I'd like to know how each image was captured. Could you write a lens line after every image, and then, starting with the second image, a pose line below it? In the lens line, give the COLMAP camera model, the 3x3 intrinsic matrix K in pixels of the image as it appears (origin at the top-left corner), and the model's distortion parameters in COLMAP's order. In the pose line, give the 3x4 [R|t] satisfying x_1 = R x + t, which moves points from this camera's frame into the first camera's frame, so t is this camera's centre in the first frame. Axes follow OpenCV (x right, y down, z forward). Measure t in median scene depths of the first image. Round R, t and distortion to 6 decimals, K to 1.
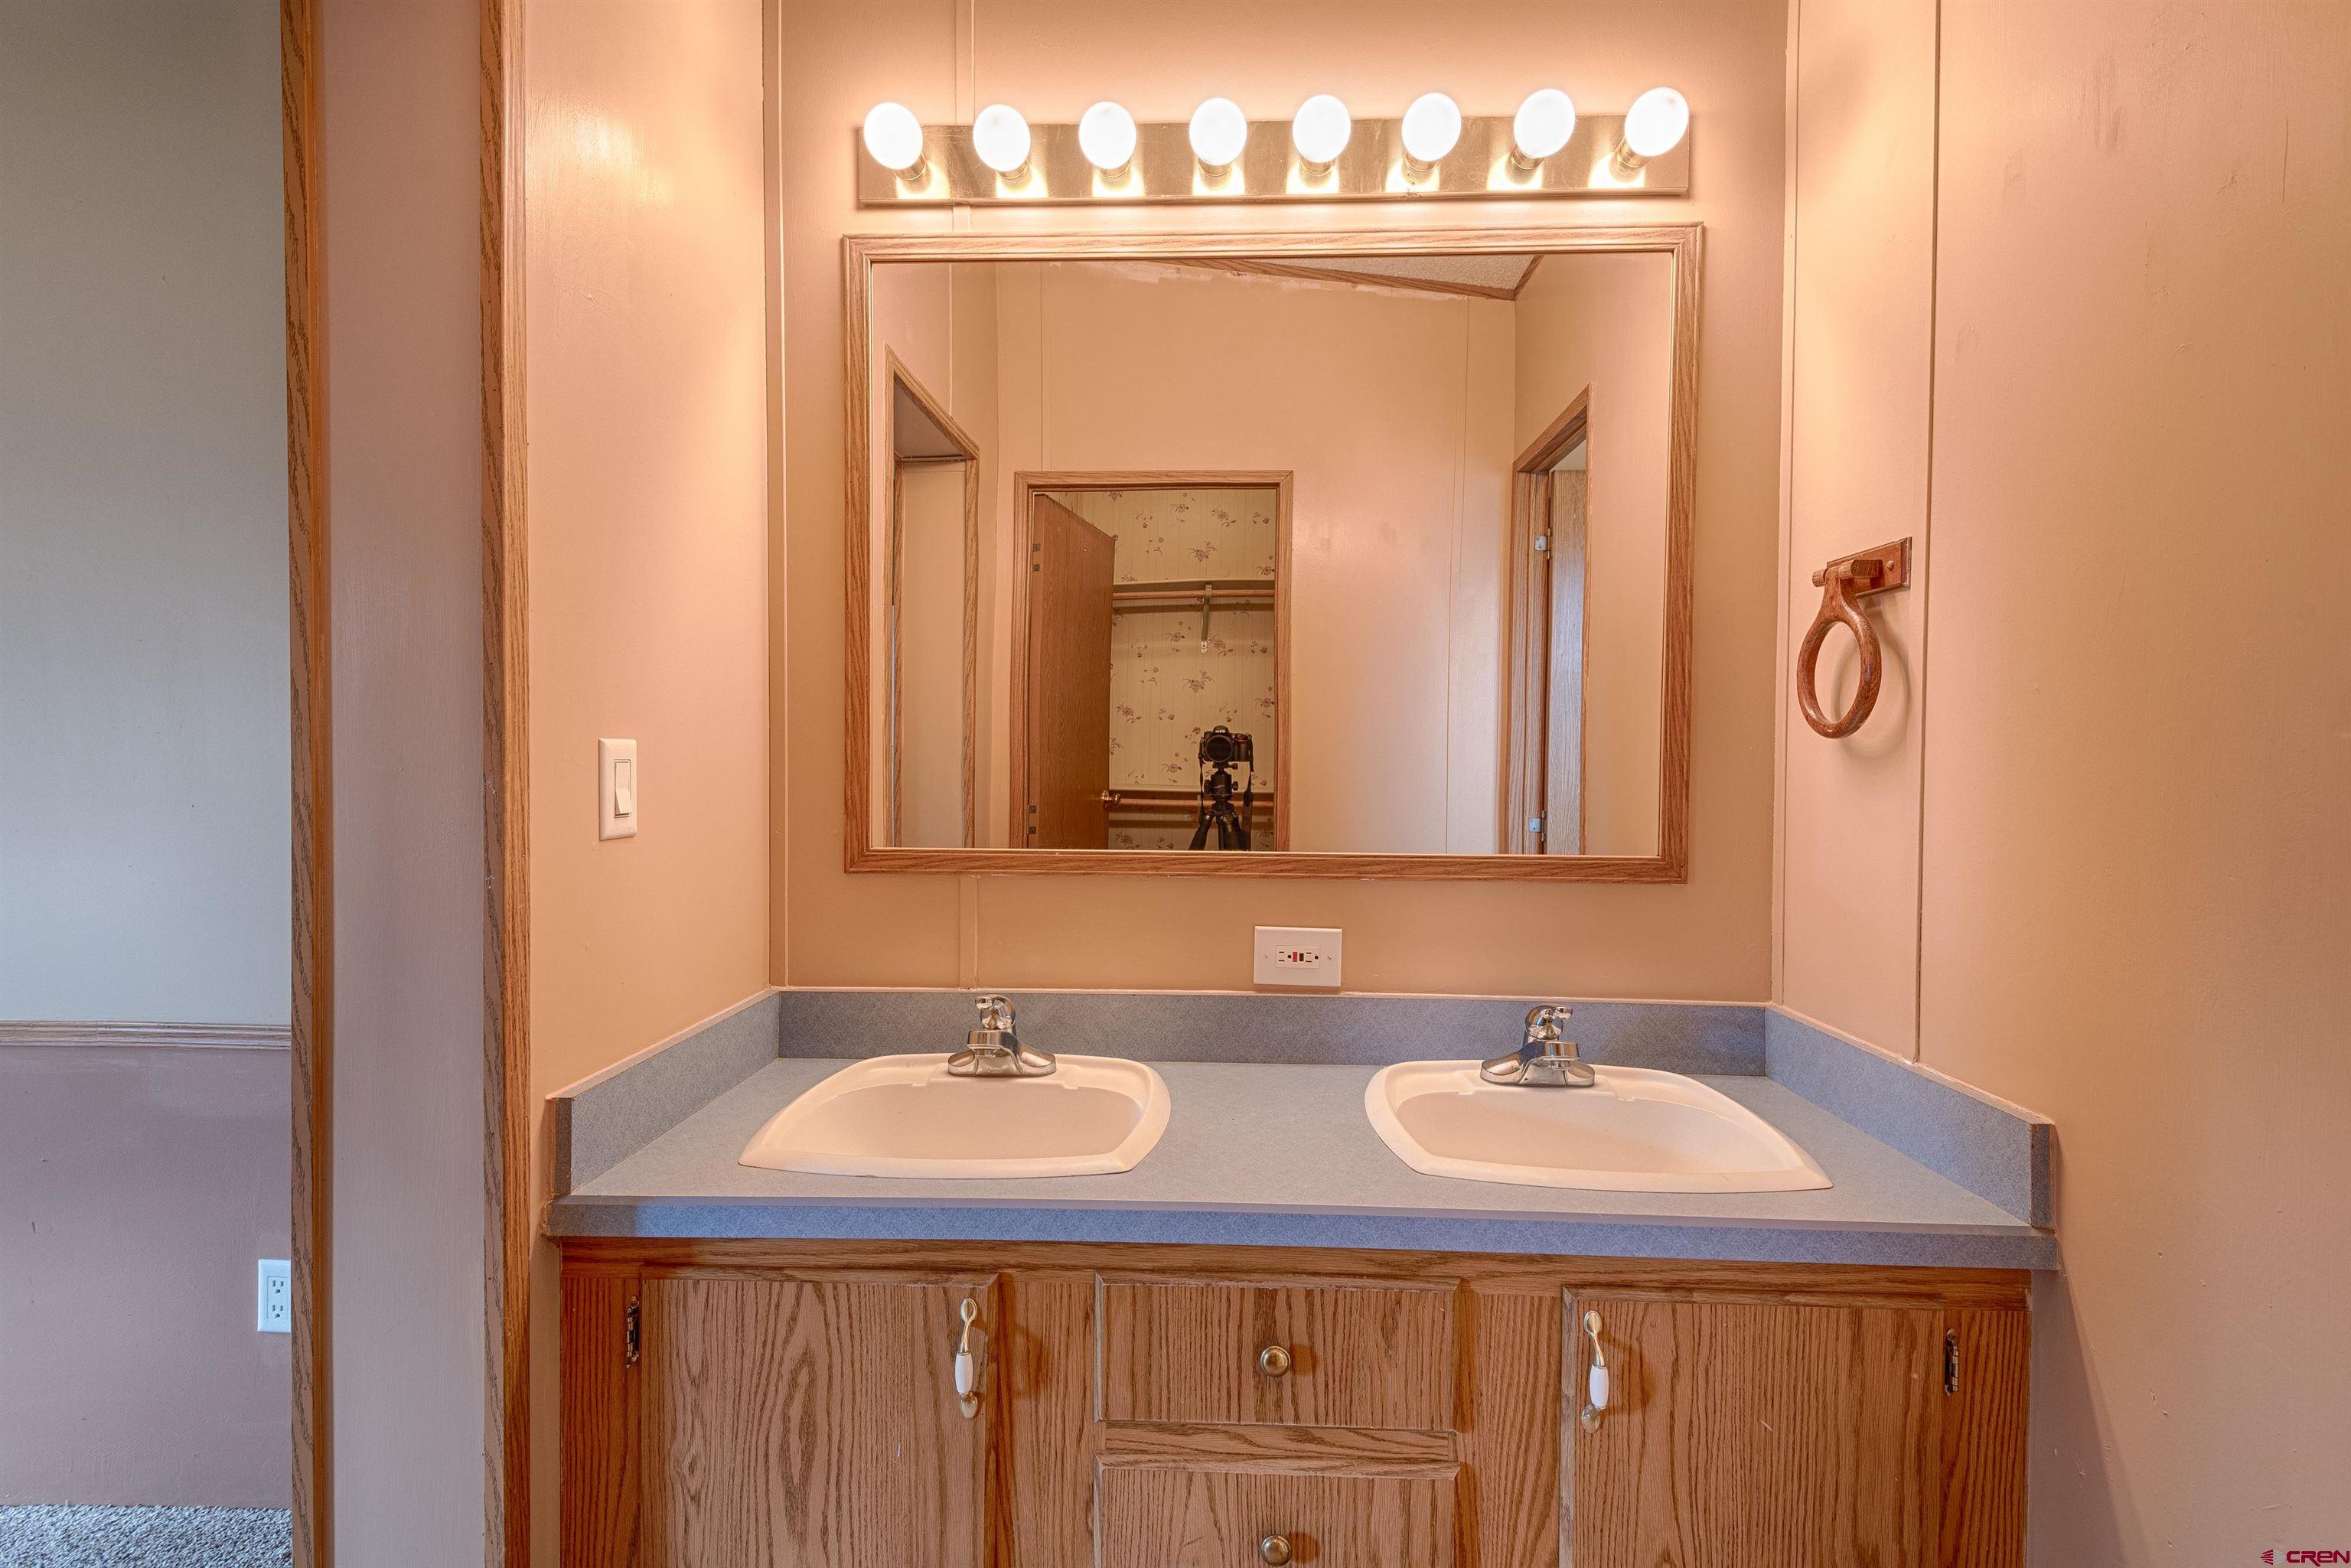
lens RADIAL K [[1043.5, 0, 1162.4], [0, 1043.5, 789.2], [0, 0, 1]] dist [0.002189, -0.008315]
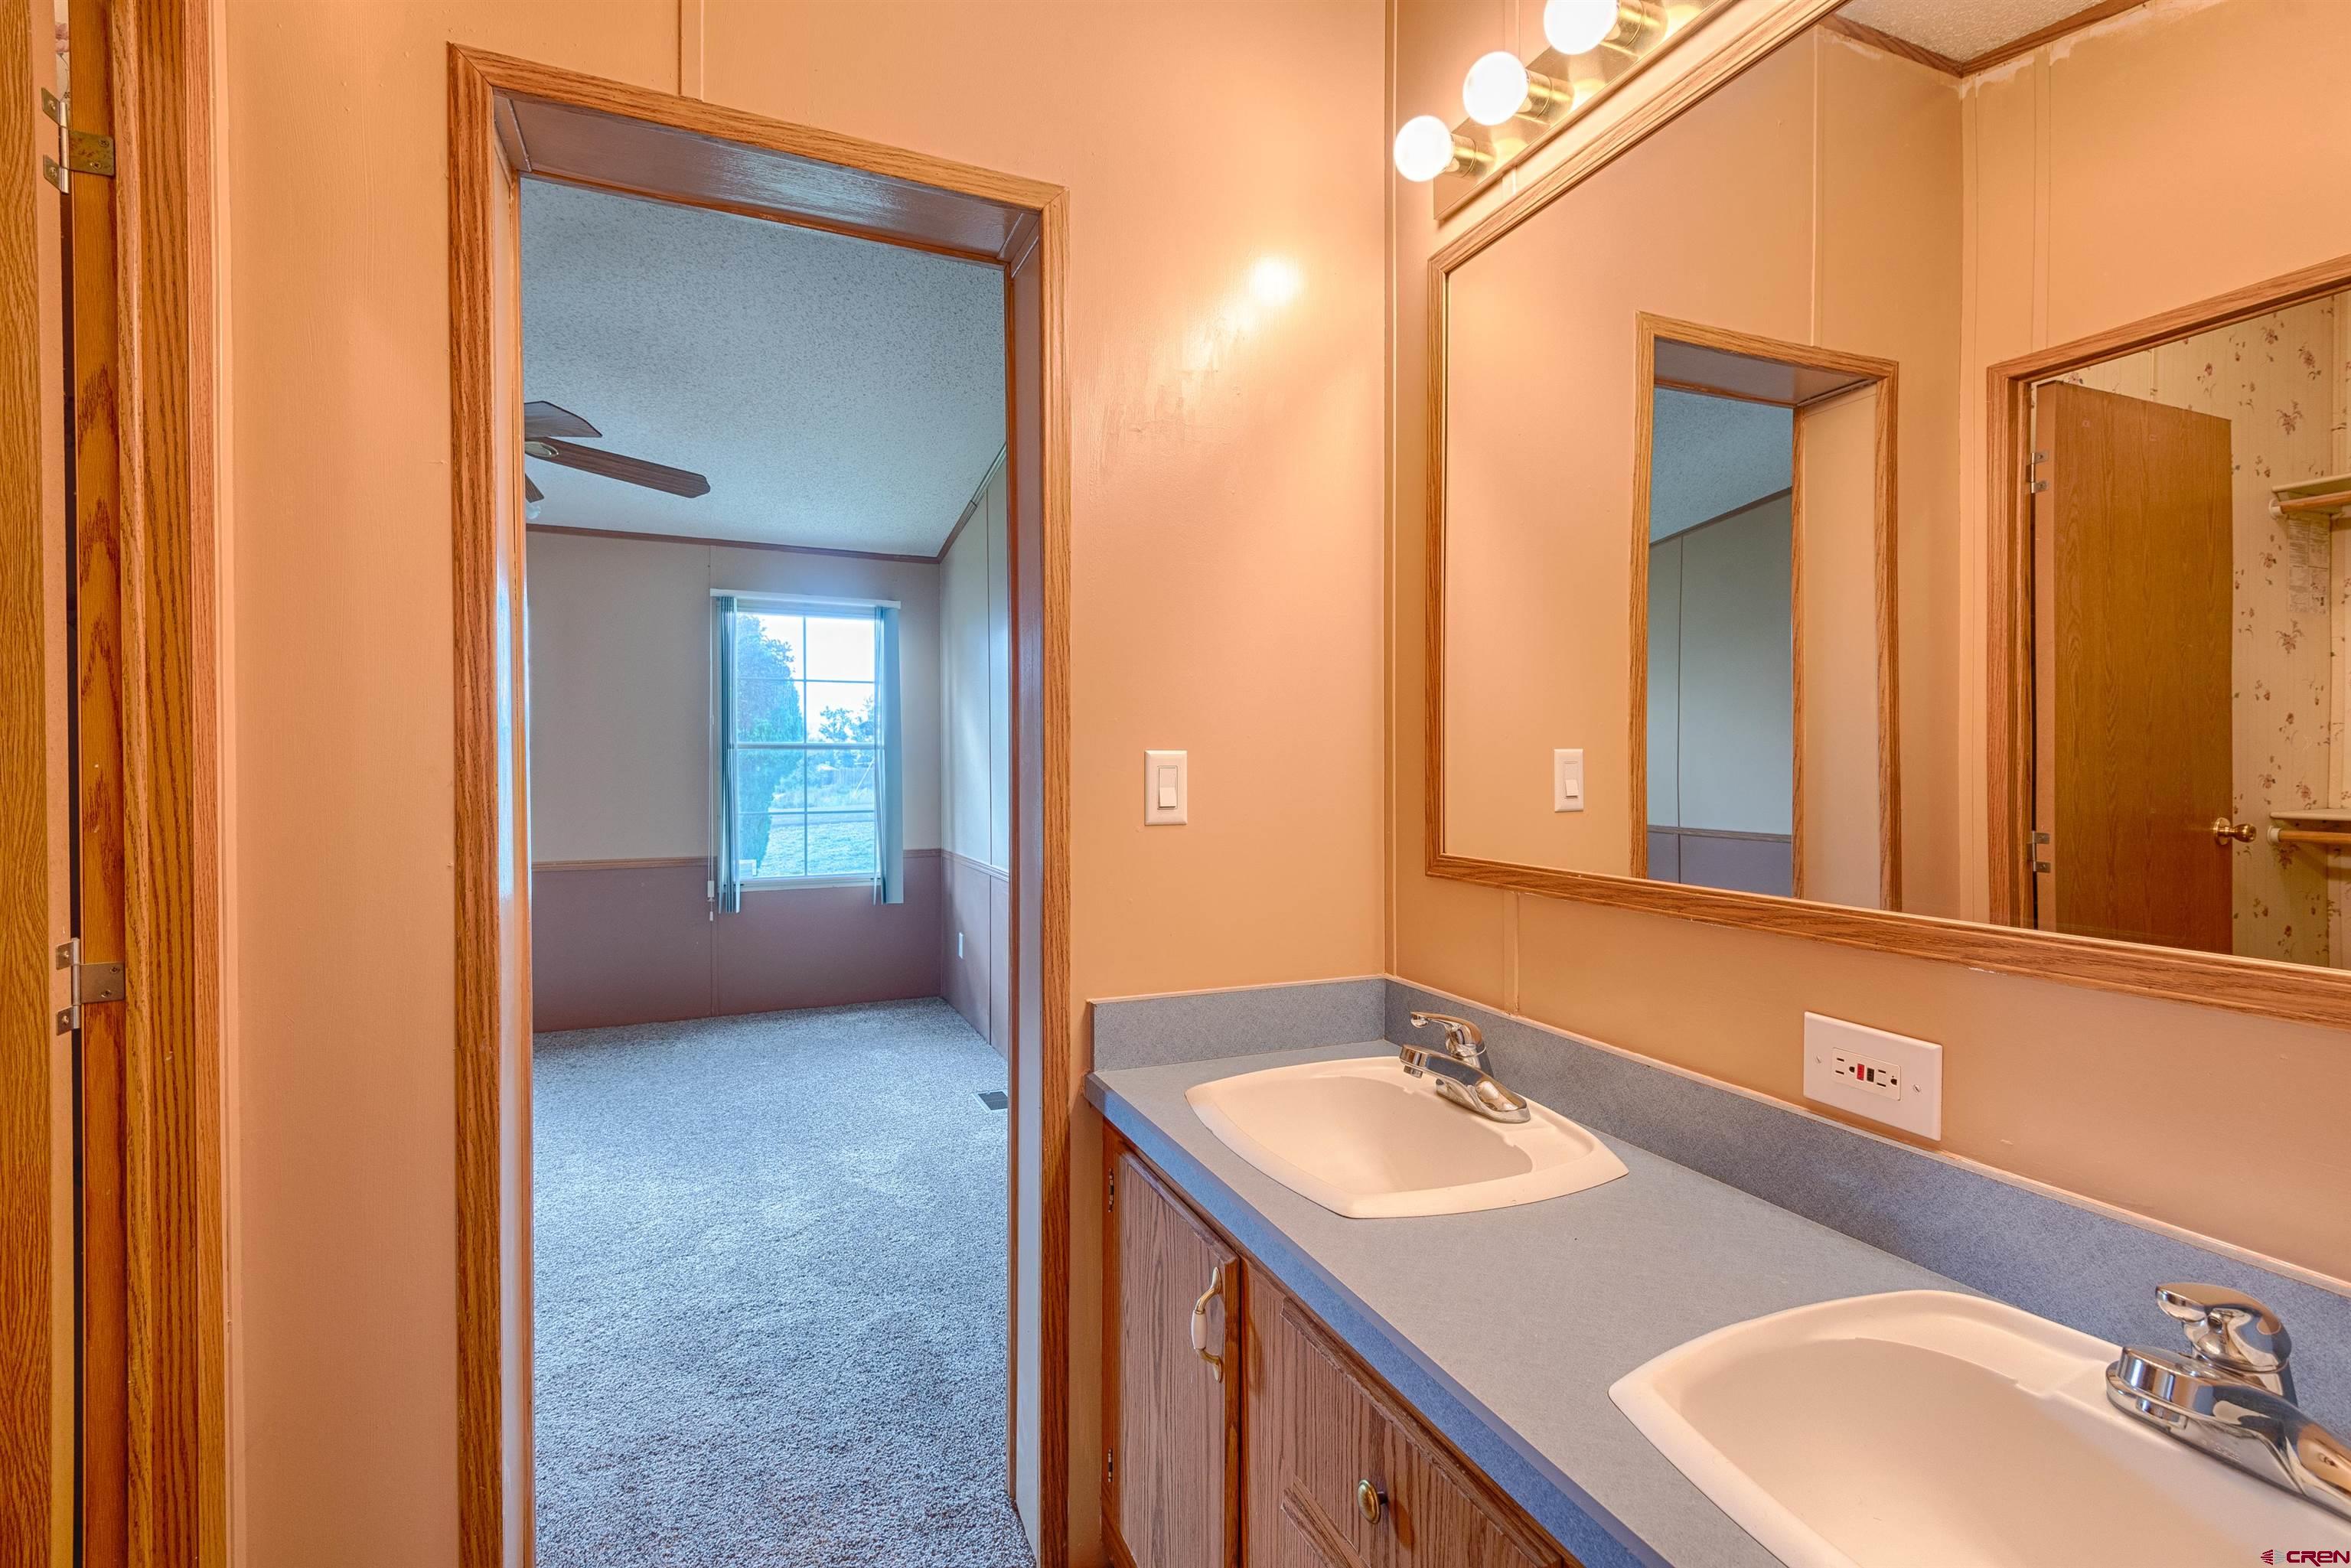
lens RADIAL K [[1043.5, 0, 1183.9], [0, 1043.5, 788.9], [0, 0, 1]] dist [0.002189, -0.008315]
pose [[0.423532, 0.017941, -0.905703, 0.532029], [-0.025608, 0.999641, 0.007827, -0.007871], [0.905519, 0.019878, 0.423840, 0.348890]]
